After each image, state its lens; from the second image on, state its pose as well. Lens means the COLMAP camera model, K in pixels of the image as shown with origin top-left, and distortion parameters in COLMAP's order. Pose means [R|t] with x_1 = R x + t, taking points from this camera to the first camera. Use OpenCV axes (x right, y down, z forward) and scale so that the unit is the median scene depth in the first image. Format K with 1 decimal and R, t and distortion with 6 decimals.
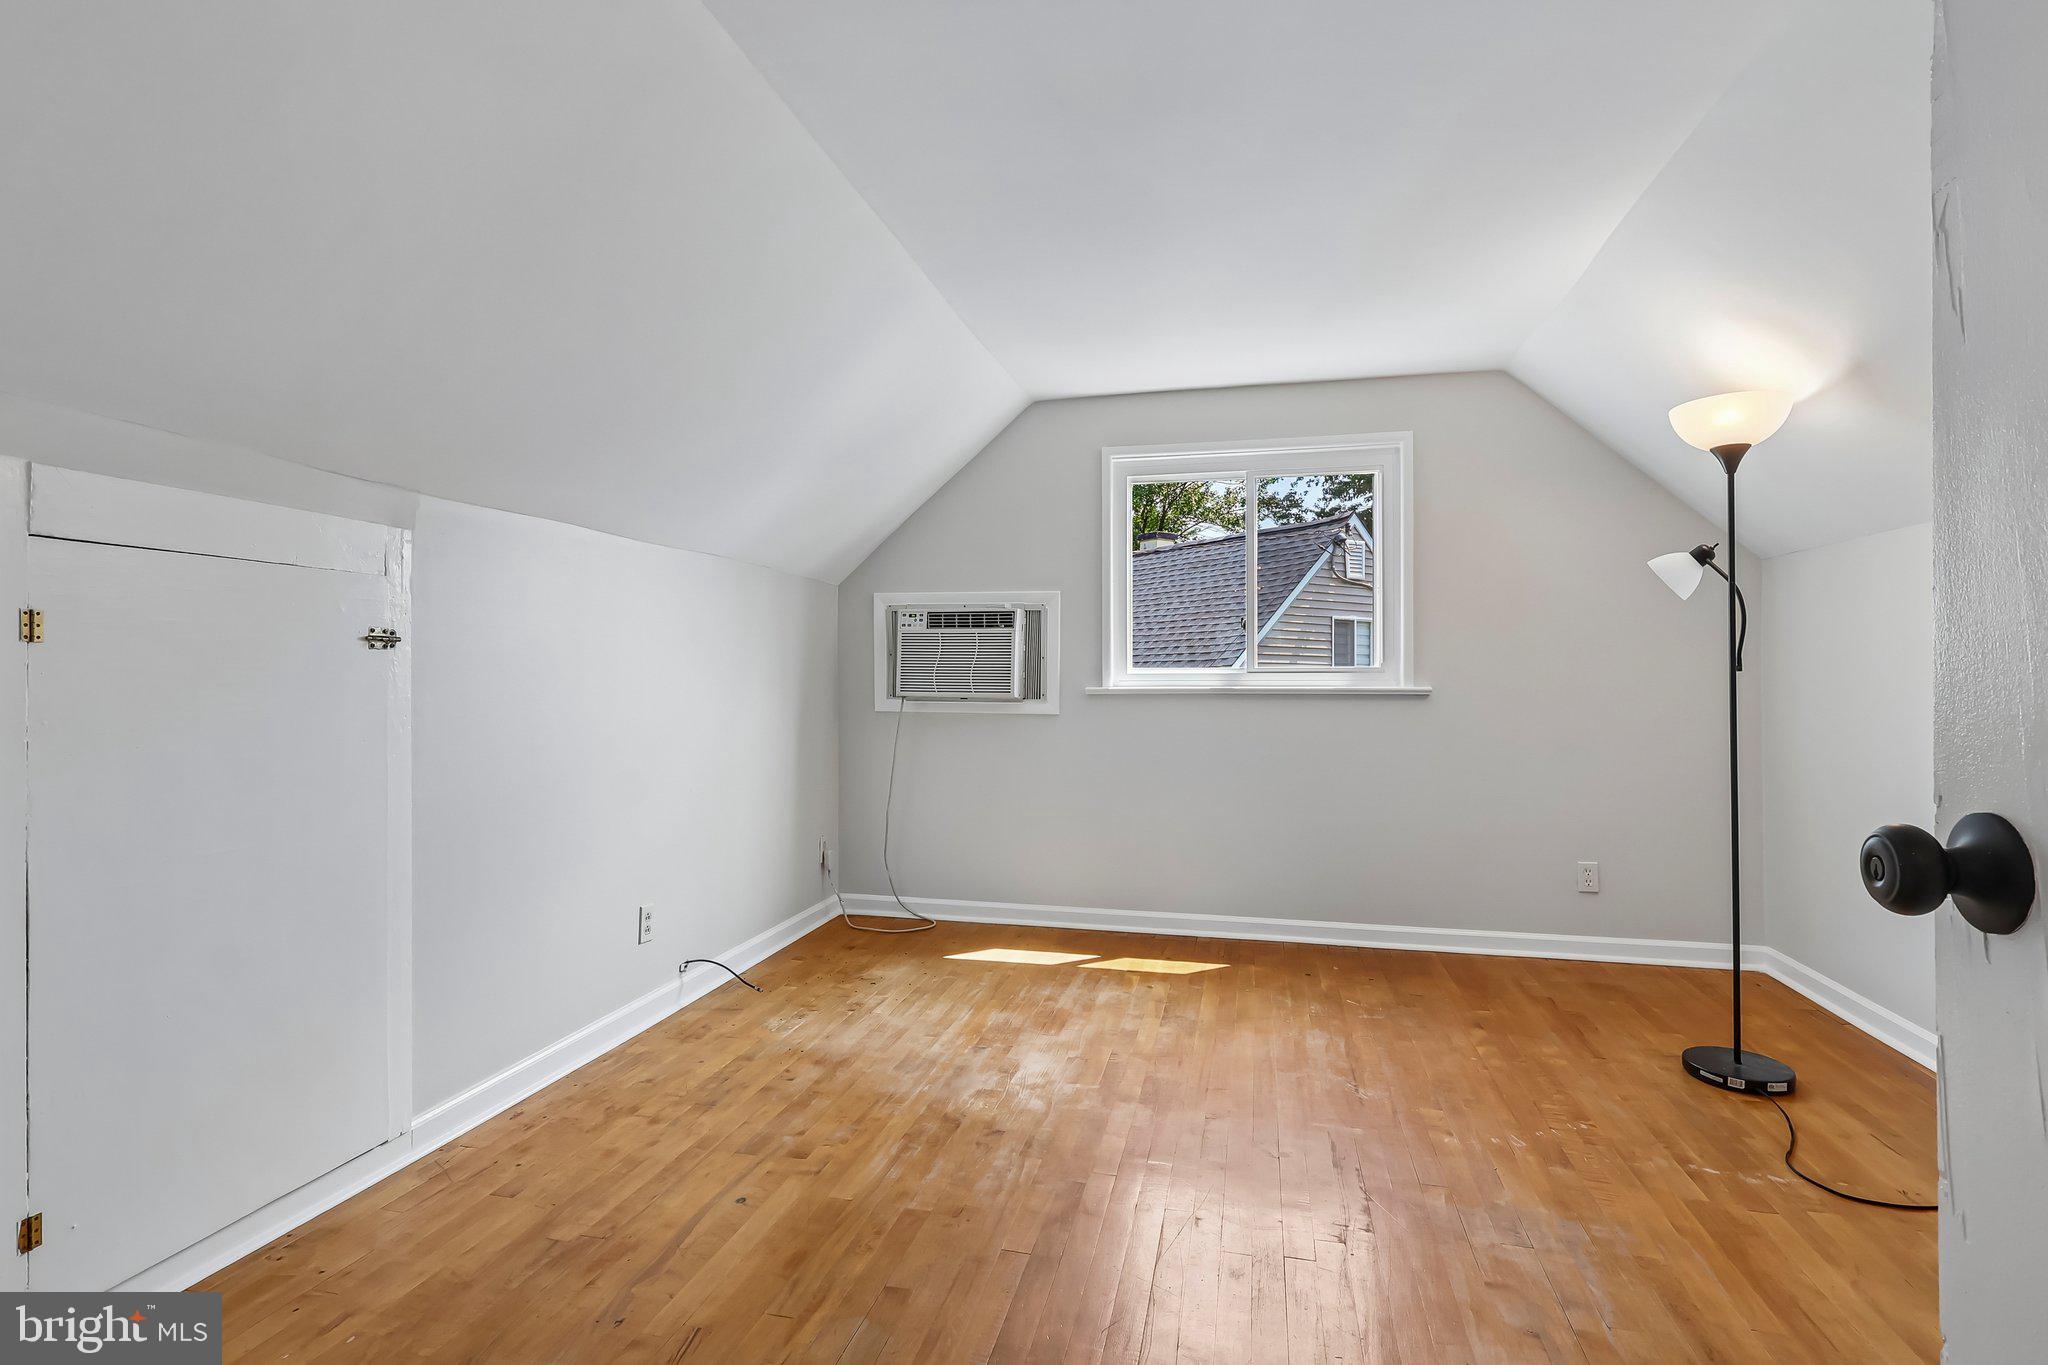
lens RADIAL K [[976.6, 0, 1025.7], [0, 976.6, 684.0], [0, 0, 1]] dist [-0.002259, -0.000026]
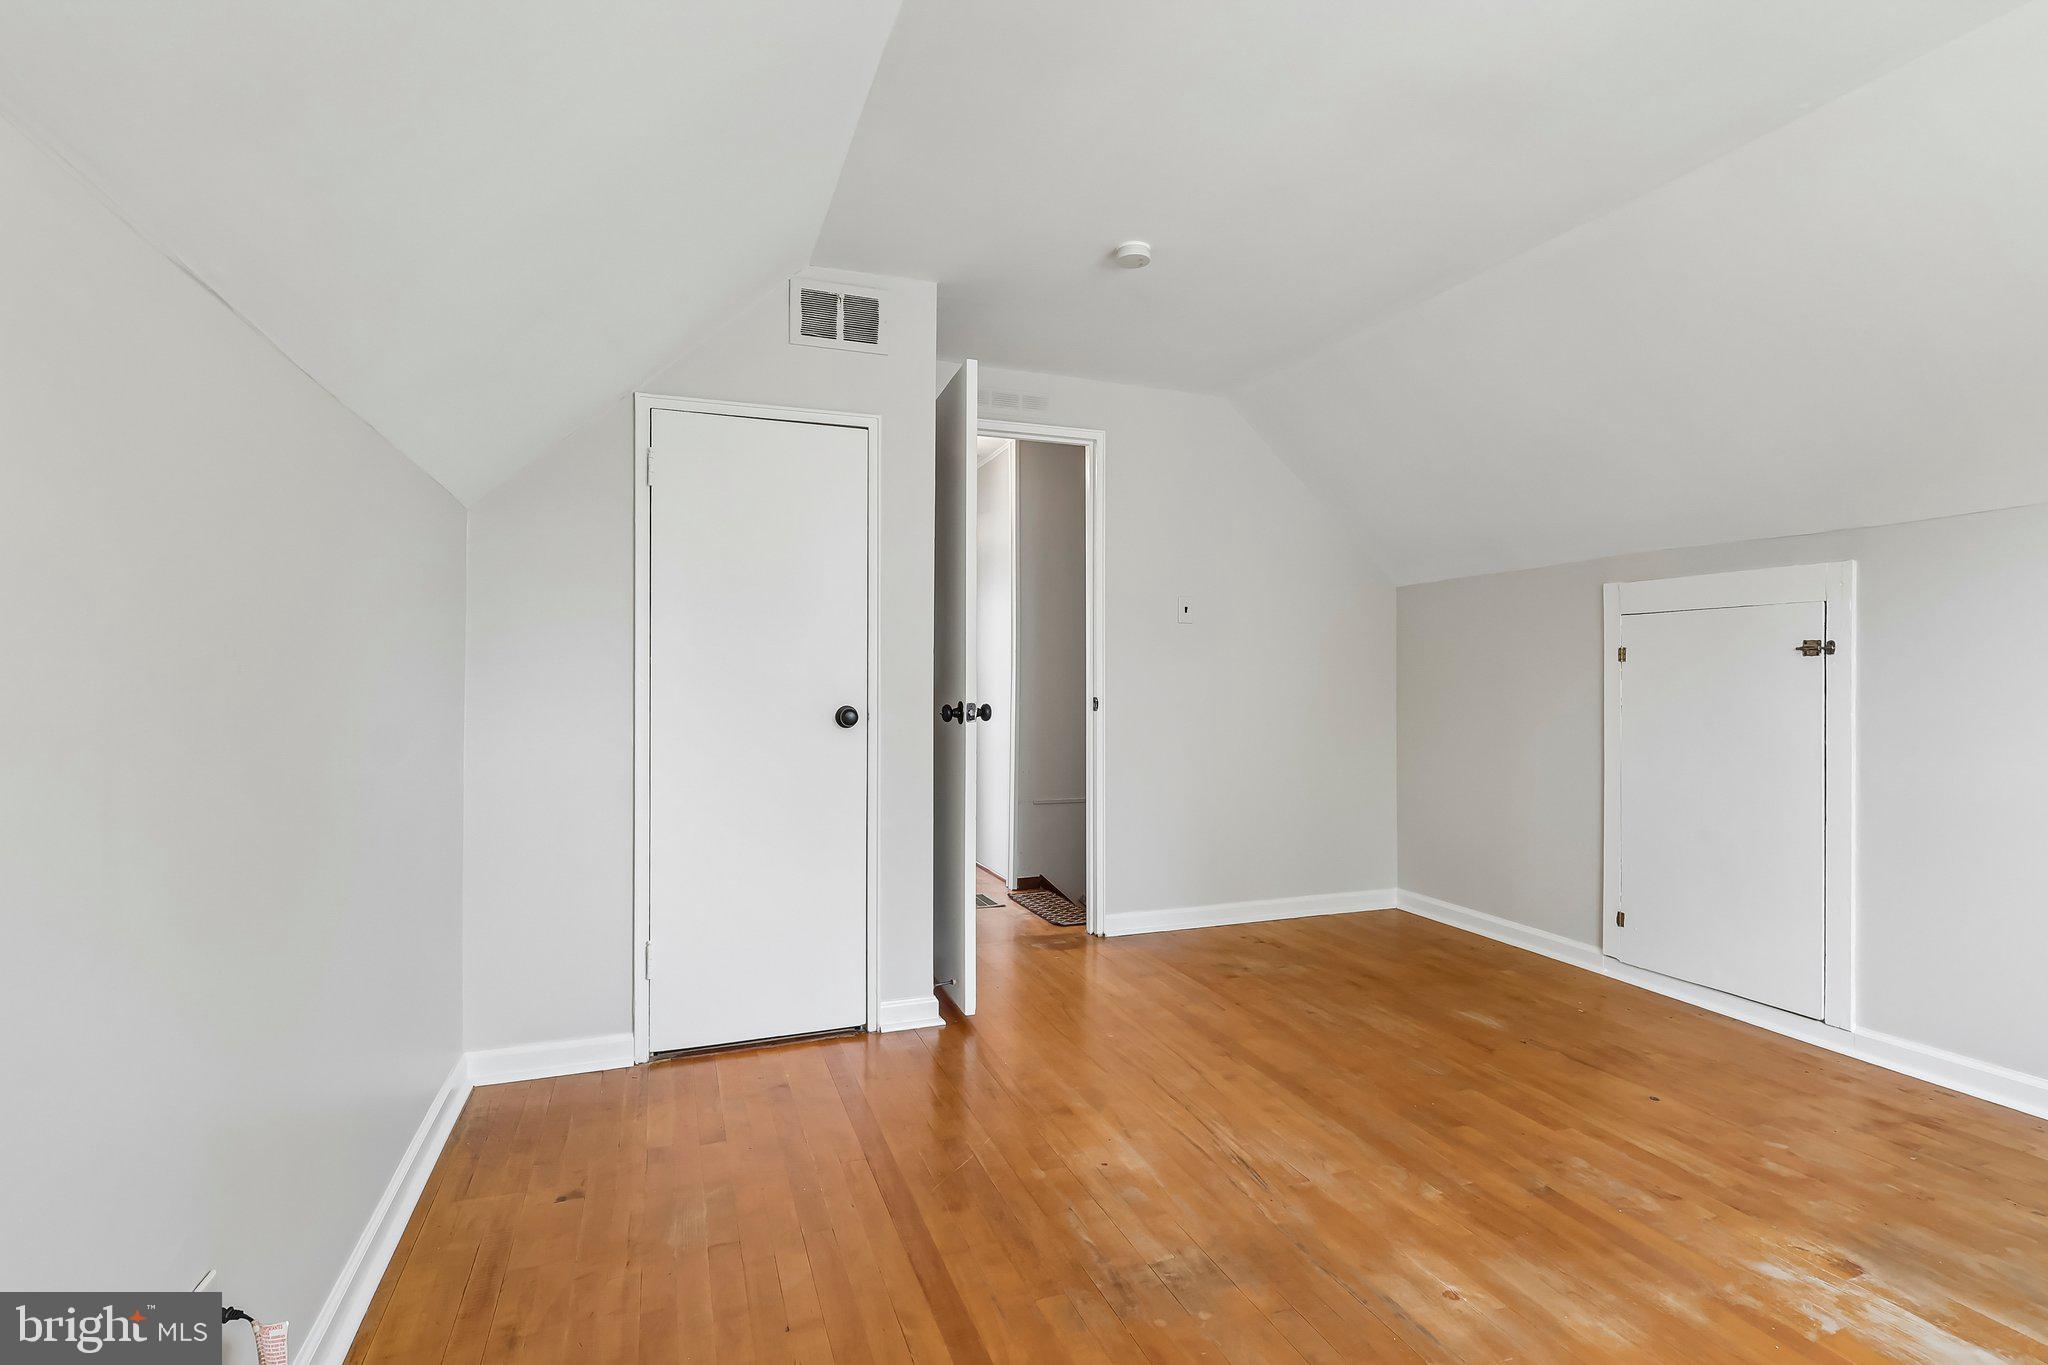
lens RADIAL K [[976.6, 0, 1025.7], [0, 976.6, 684.0], [0, 0, 1]] dist [-0.002259, -0.000026]
pose [[-0.832599, -0.000832, -0.553876, 0.582970], [-0.003939, 0.999982, 0.004420, 0.001551], [0.553863, 0.005862, -0.832588, 0.876391]]
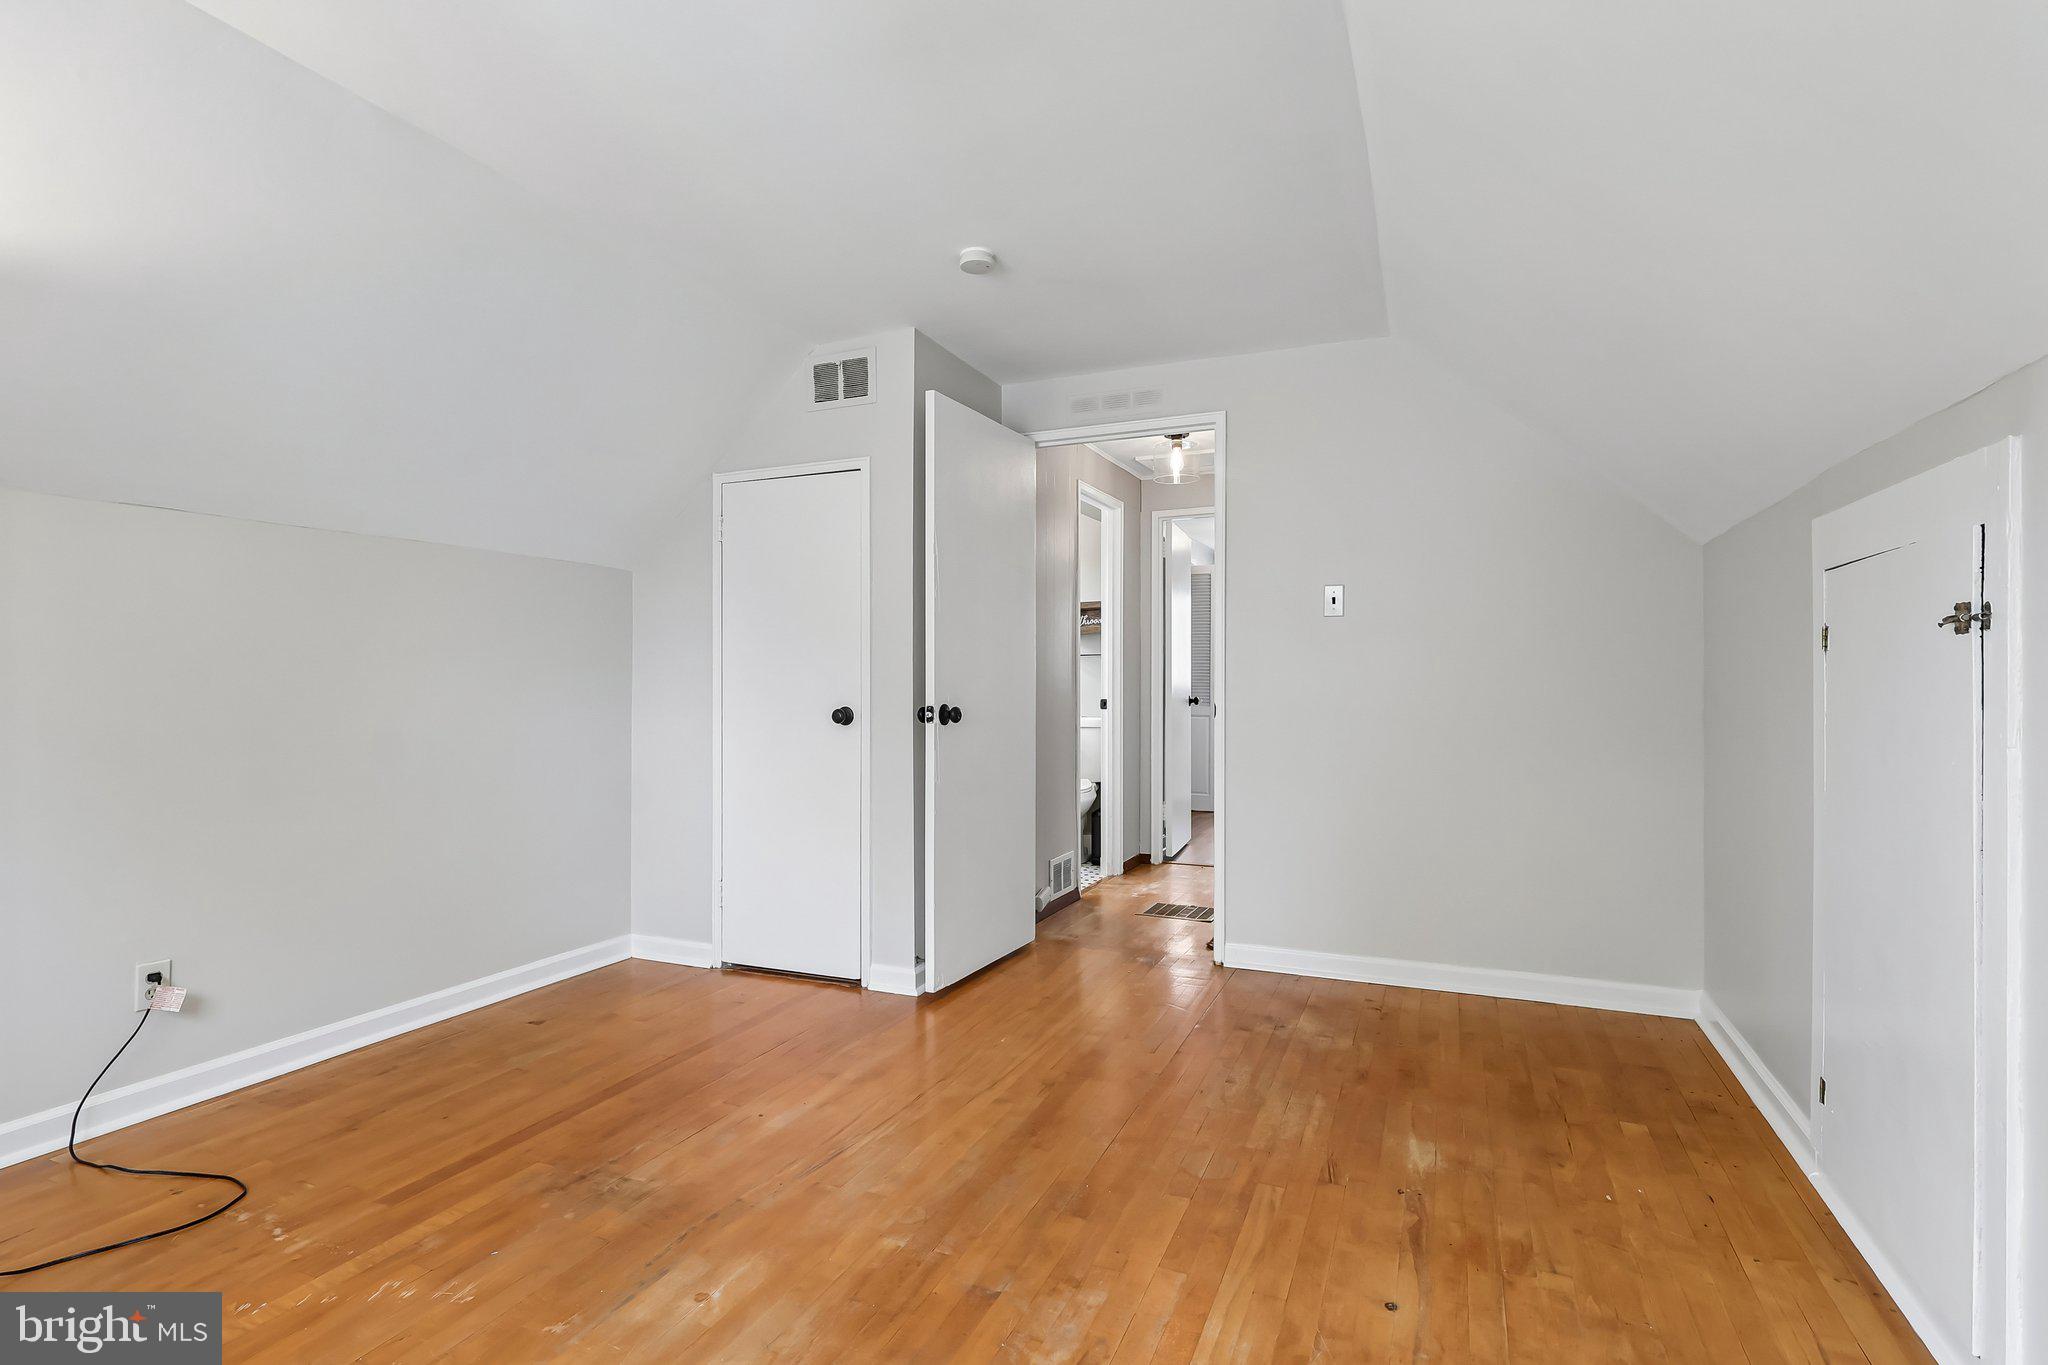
lens RADIAL K [[981.3, 0, 1020.0], [0, 981.3, 682.7], [0, 0, 1]] dist [0.001781, -0.000338]
pose [[-0.984415, -0.000177, 0.175862, -0.070664], [0.000019, 0.999999, 0.001113, -0.000448], [-0.175863, 0.001099, -0.984414, 1.037762]]
